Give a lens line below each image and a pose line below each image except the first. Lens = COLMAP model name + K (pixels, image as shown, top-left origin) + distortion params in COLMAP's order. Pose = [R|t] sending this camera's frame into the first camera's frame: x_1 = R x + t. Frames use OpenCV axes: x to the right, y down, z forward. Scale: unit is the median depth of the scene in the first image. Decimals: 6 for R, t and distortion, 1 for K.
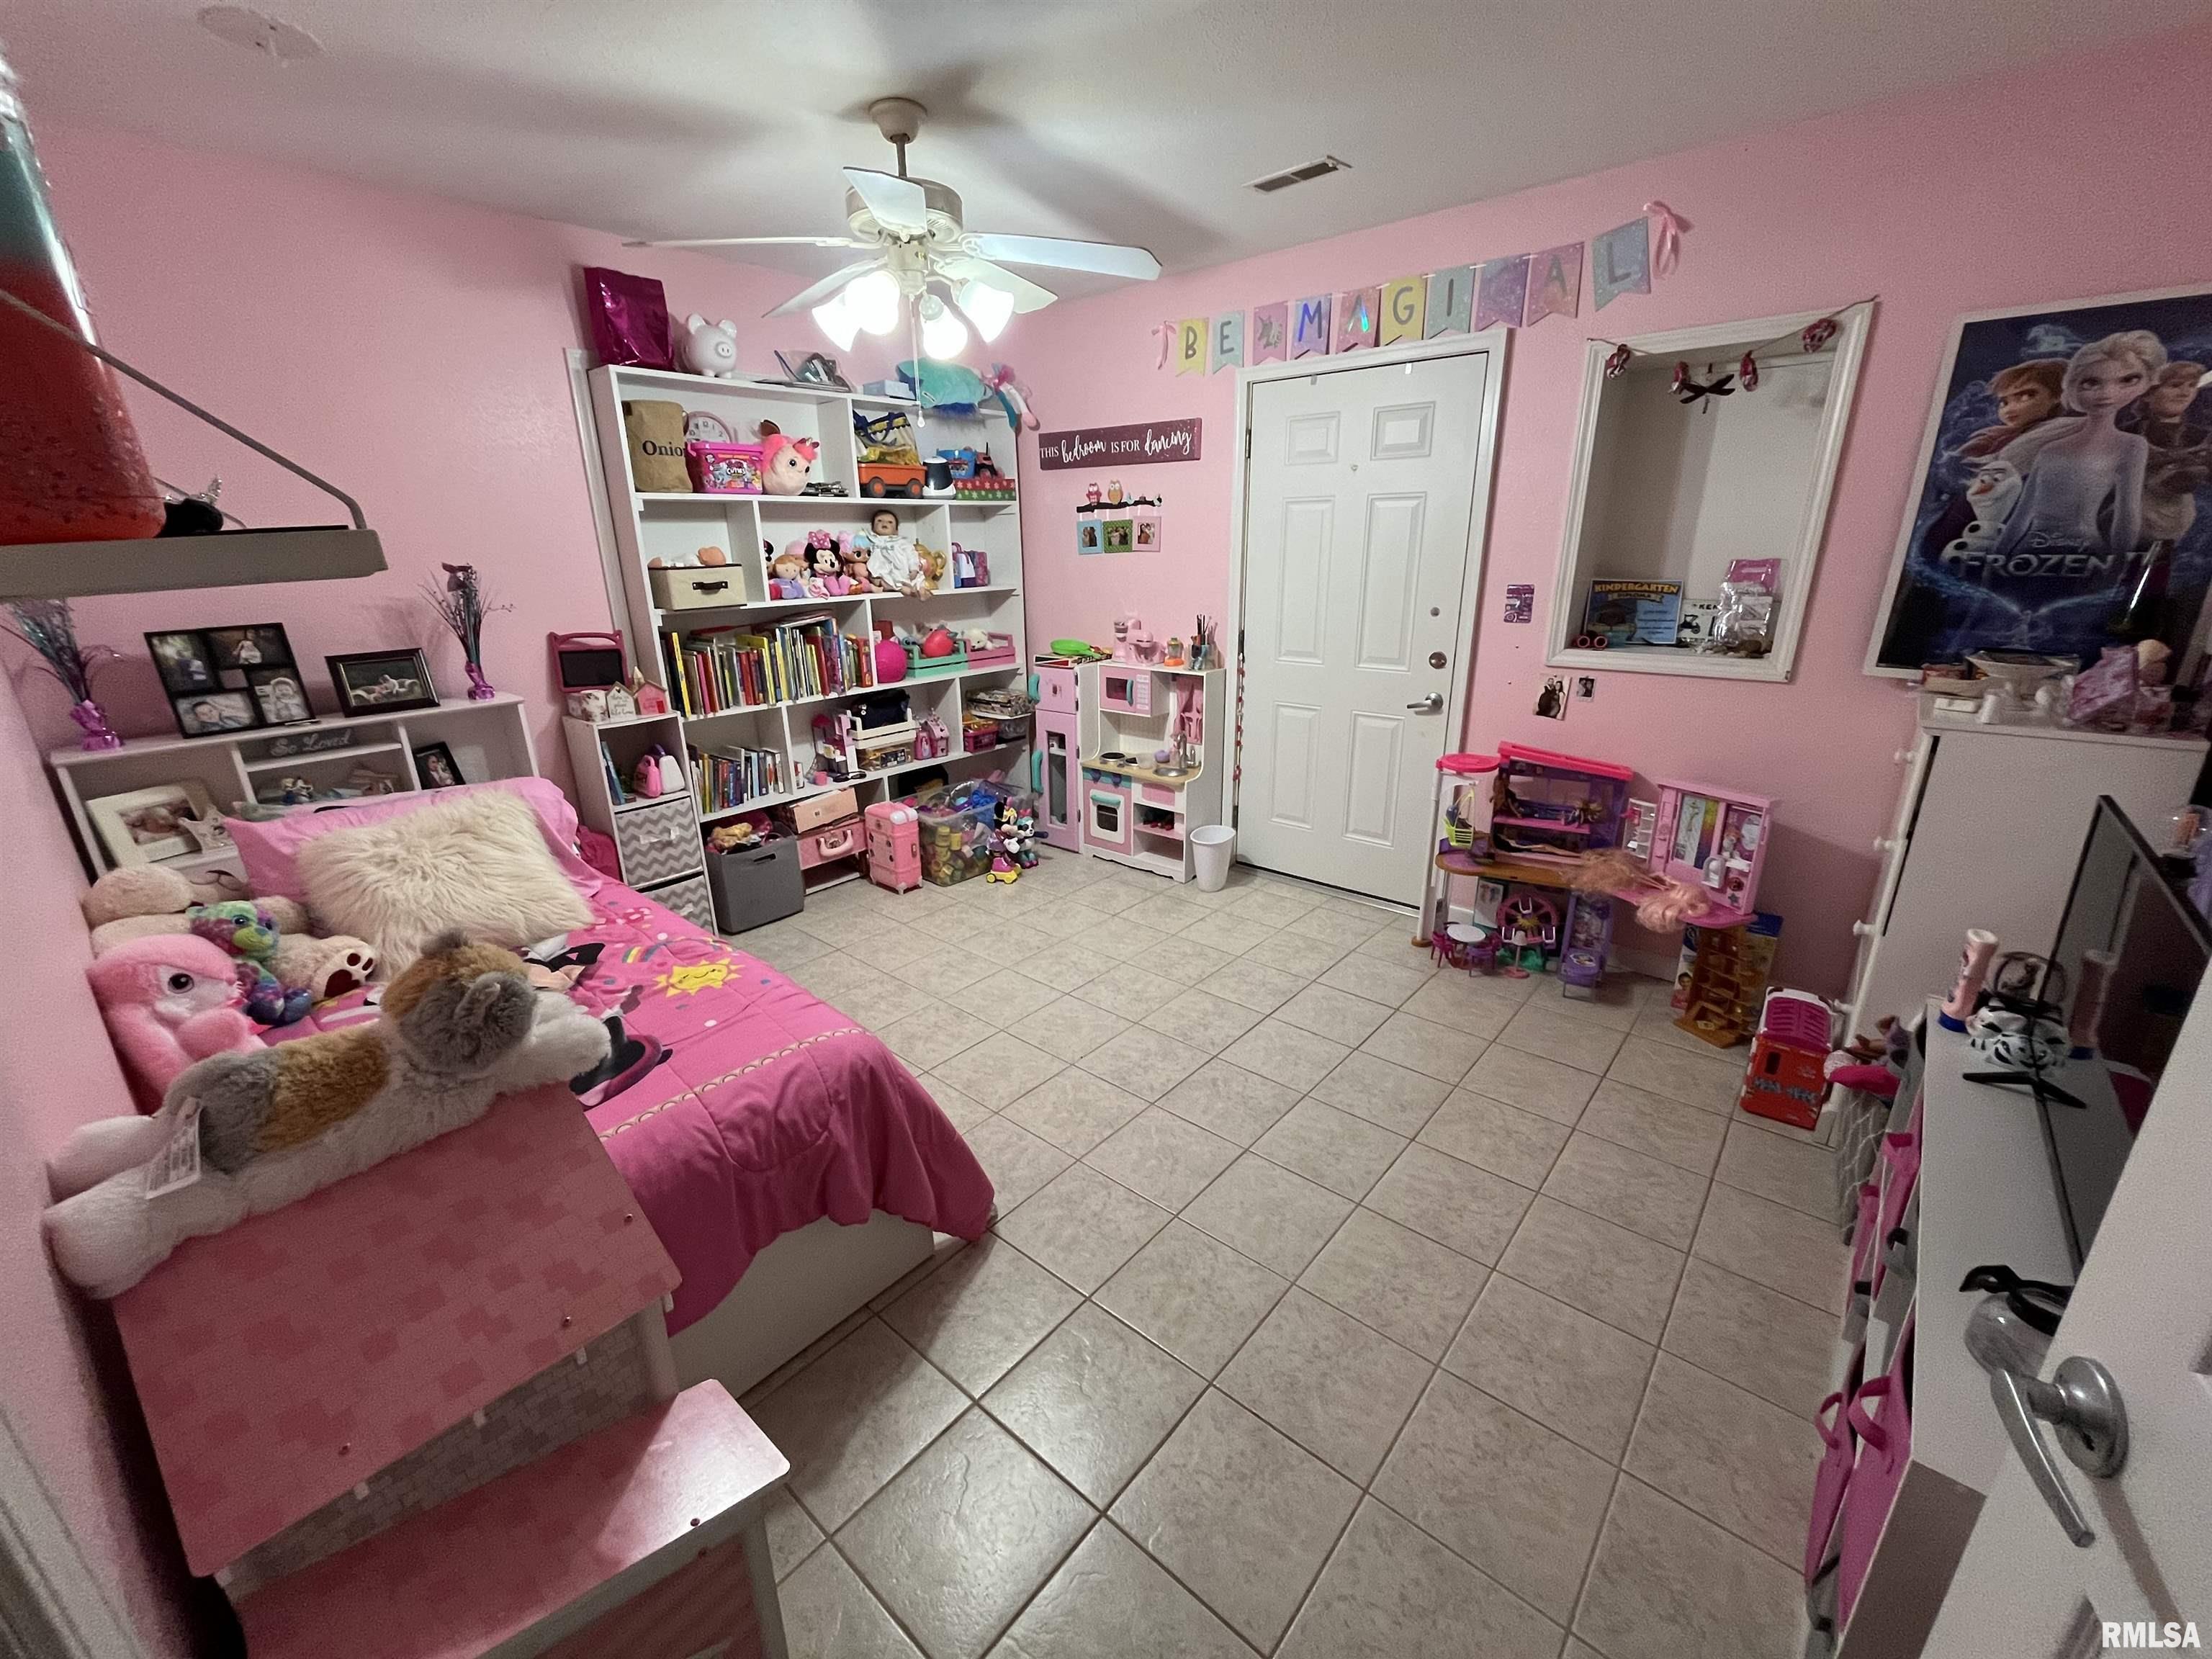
lens RADIAL K [[890.3, 0, 1094.8], [0, 890.3, 832.4], [0, 0, 1]] dist [-0.002355, -0.000694]
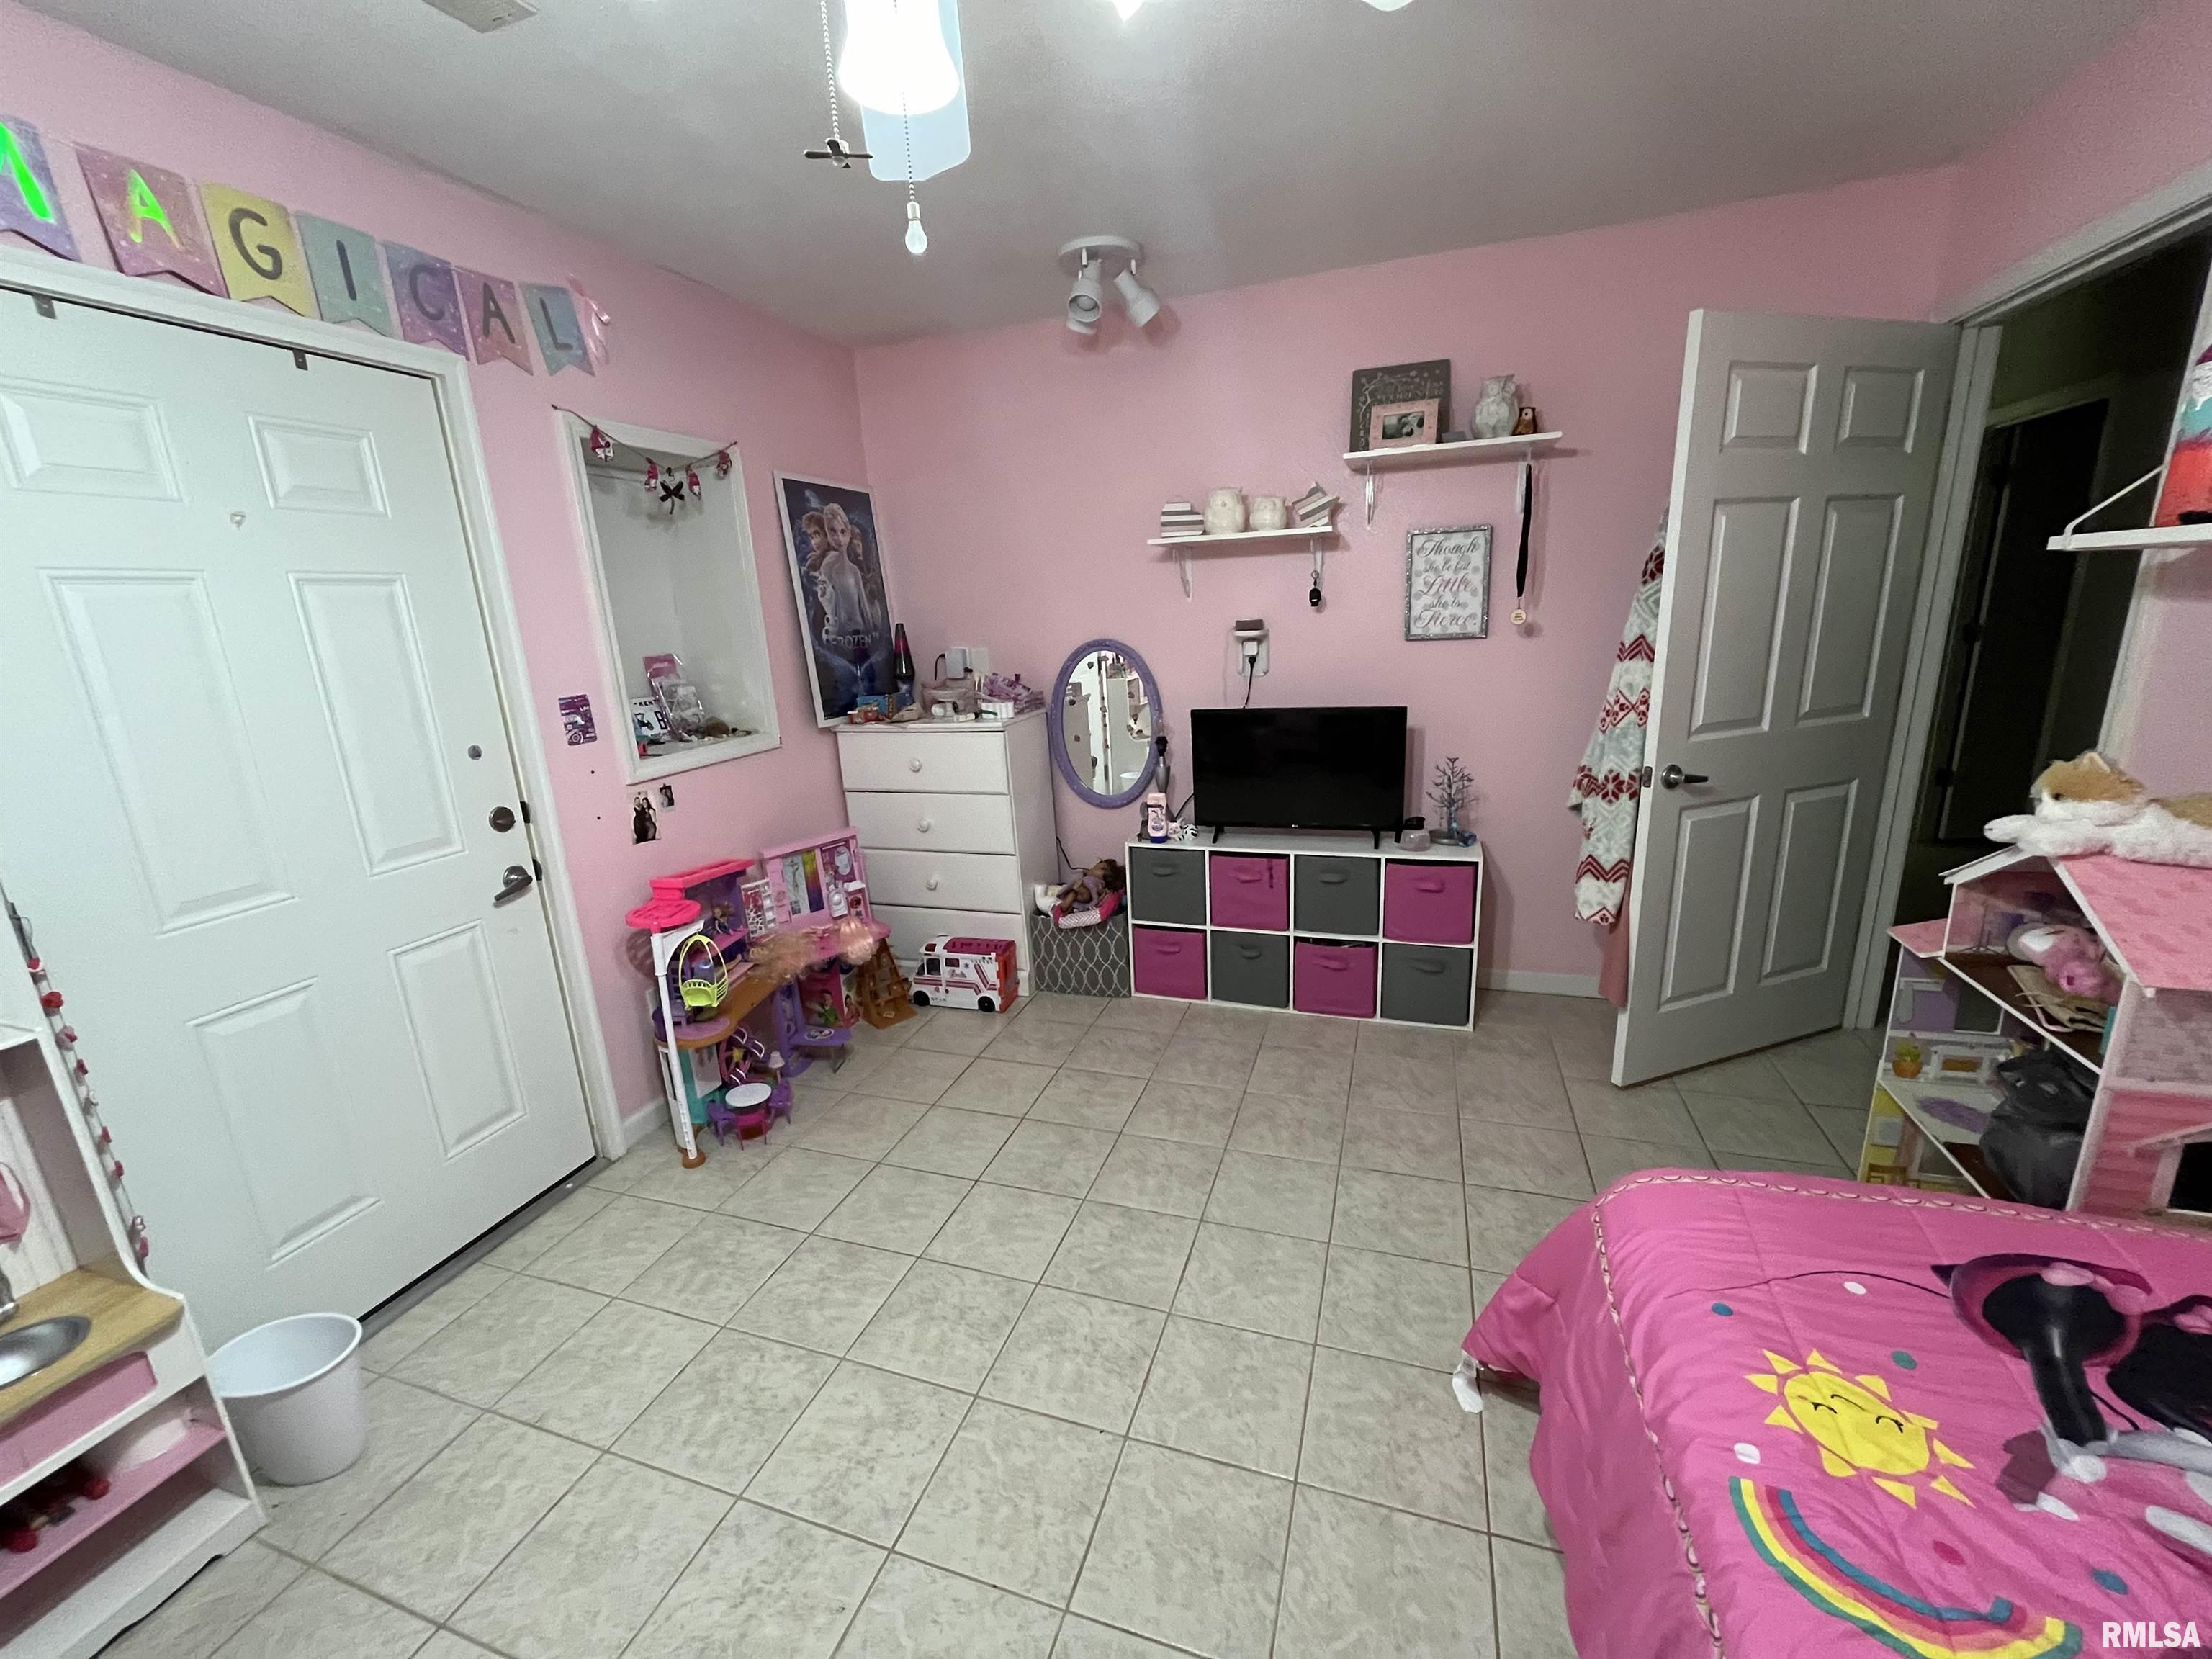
lens RADIAL K [[890.3, 0, 1100.9], [0, 890.3, 830.4], [0, 0, 1]] dist [-0.002355, -0.000694]
pose [[-0.379398, -0.192300, 0.905029, -0.412079], [0.344205, 0.878620, 0.330983, -0.264348], [-0.858825, 0.437089, -0.267157, 0.831200]]
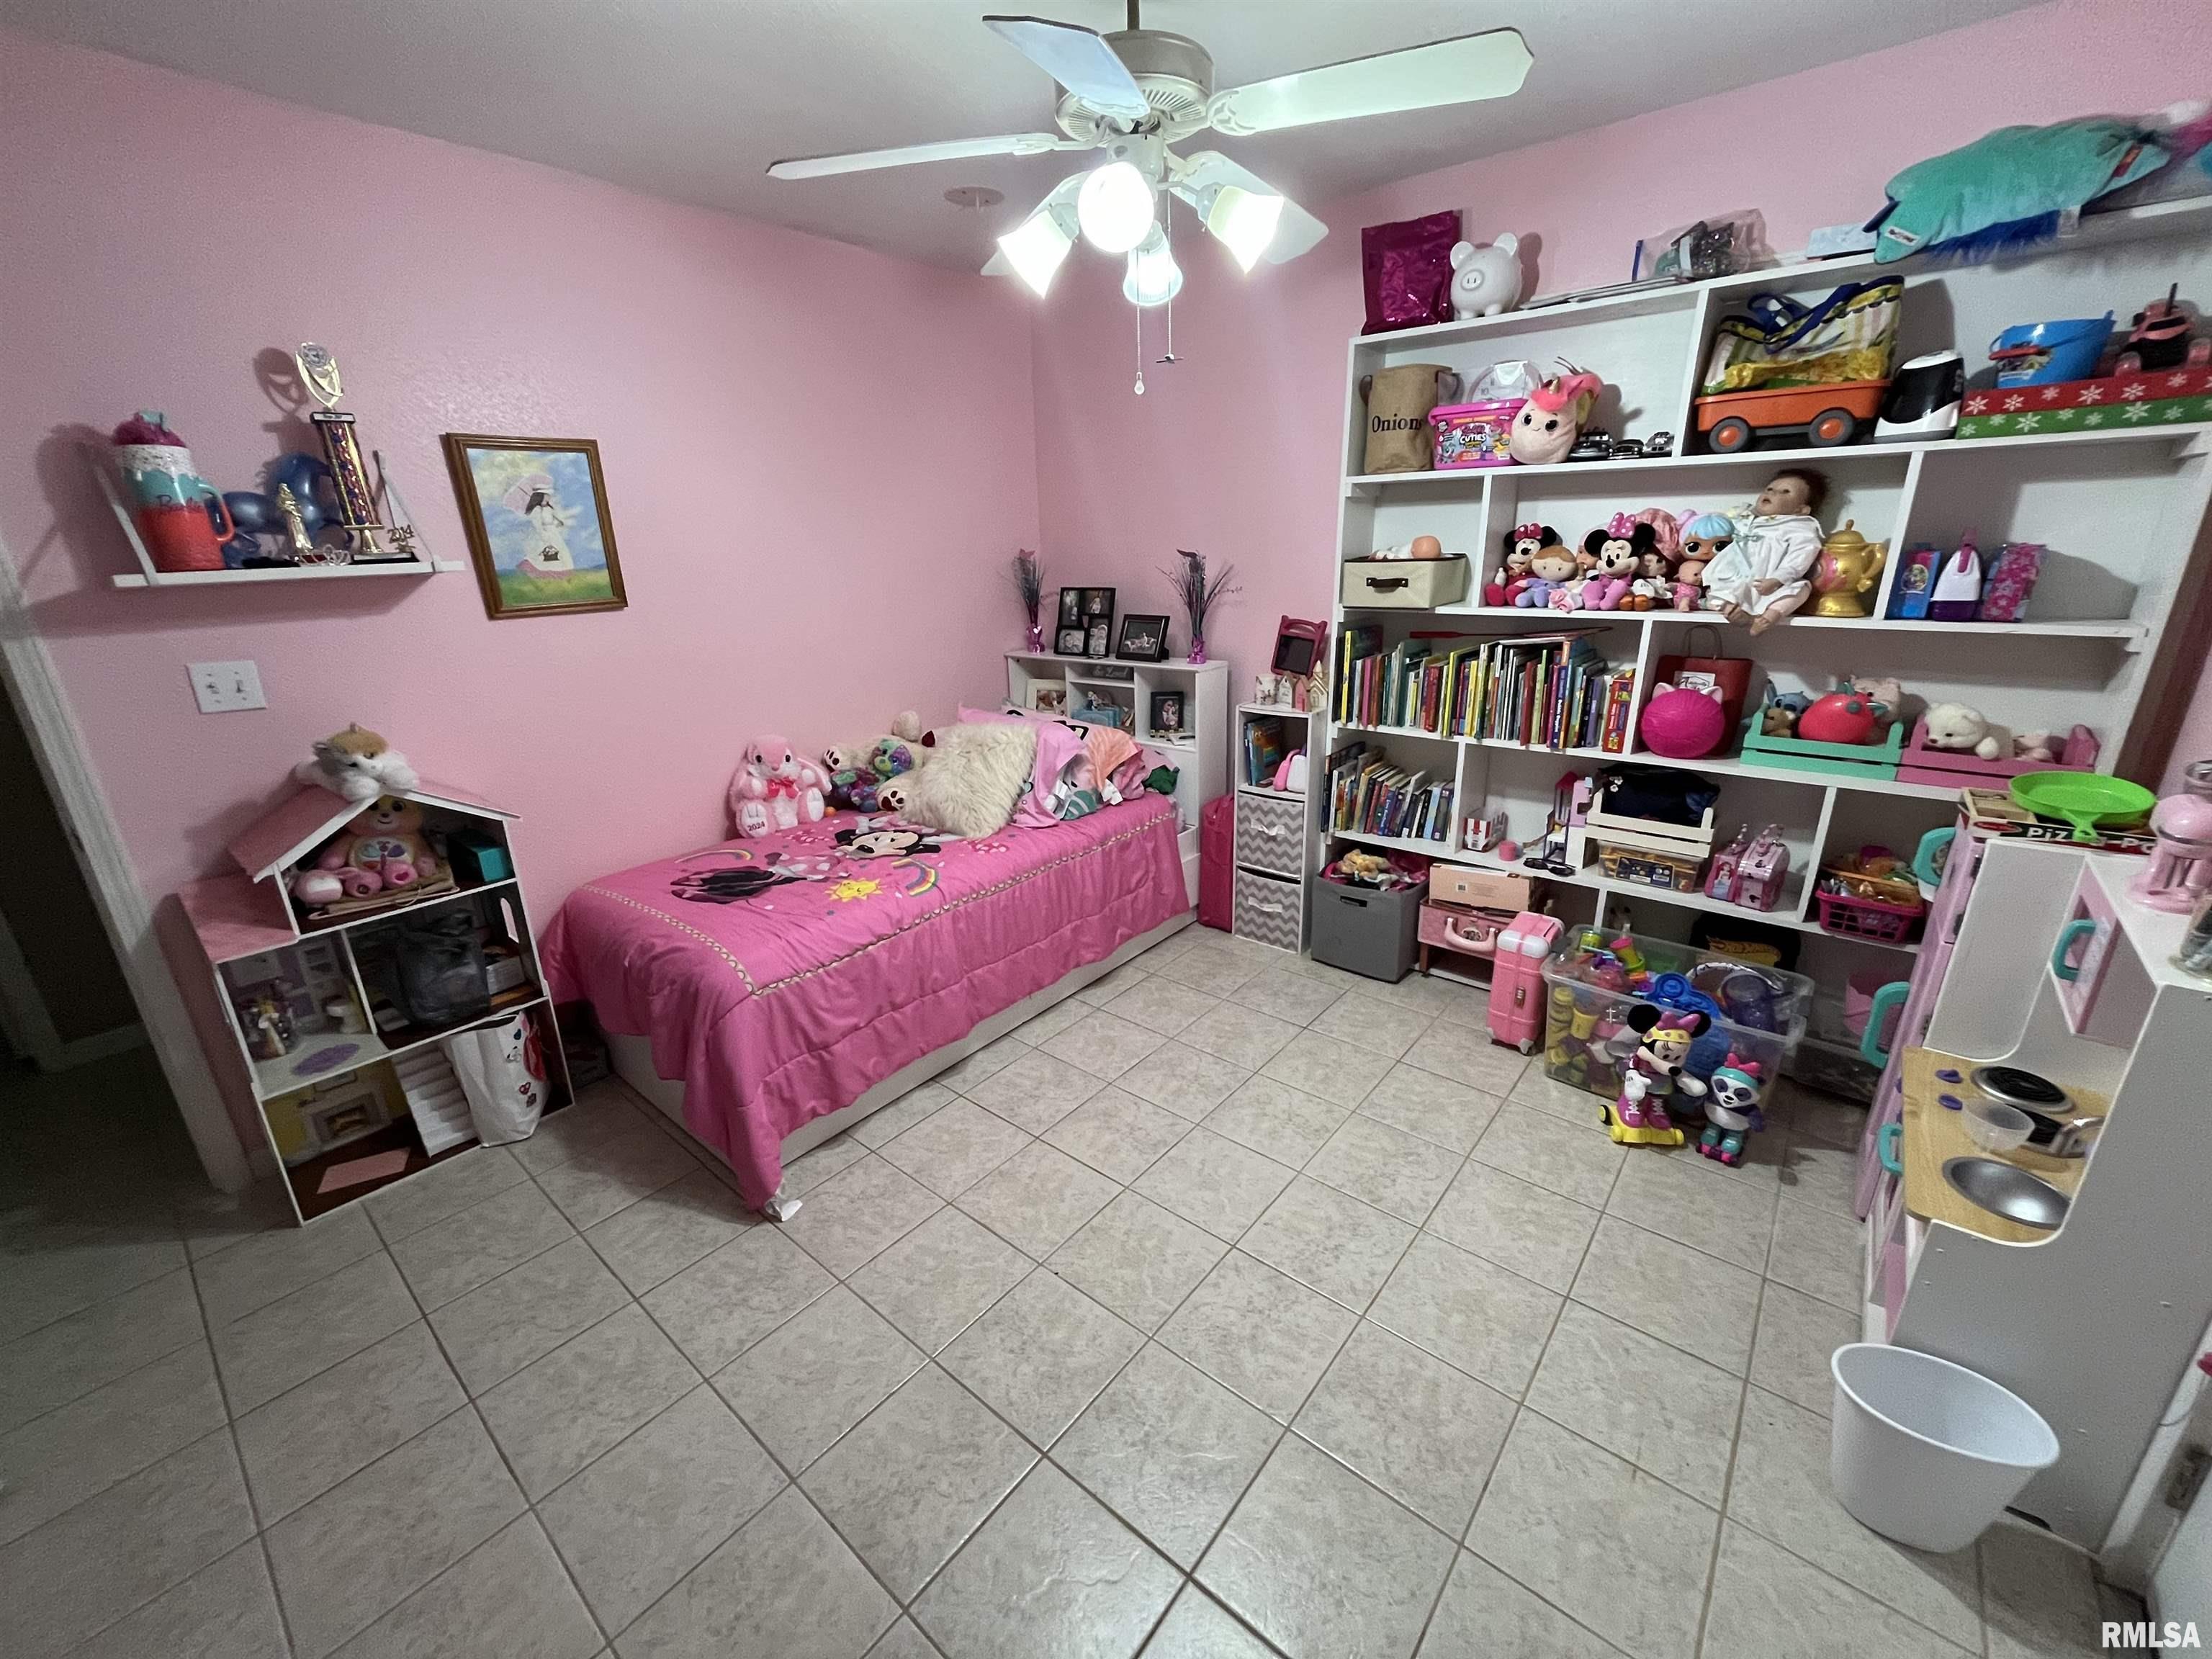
lens RADIAL K [[890.3, 0, 1104.5], [0, 890.3, 831.2], [0, 0, 1]] dist [-0.002355, -0.000694]
pose [[0.020325, 0.336152, -0.941588, 0.458916], [-0.286914, 0.904131, 0.316586, -0.261583], [0.957741, 0.263720, 0.114824, 0.726734]]
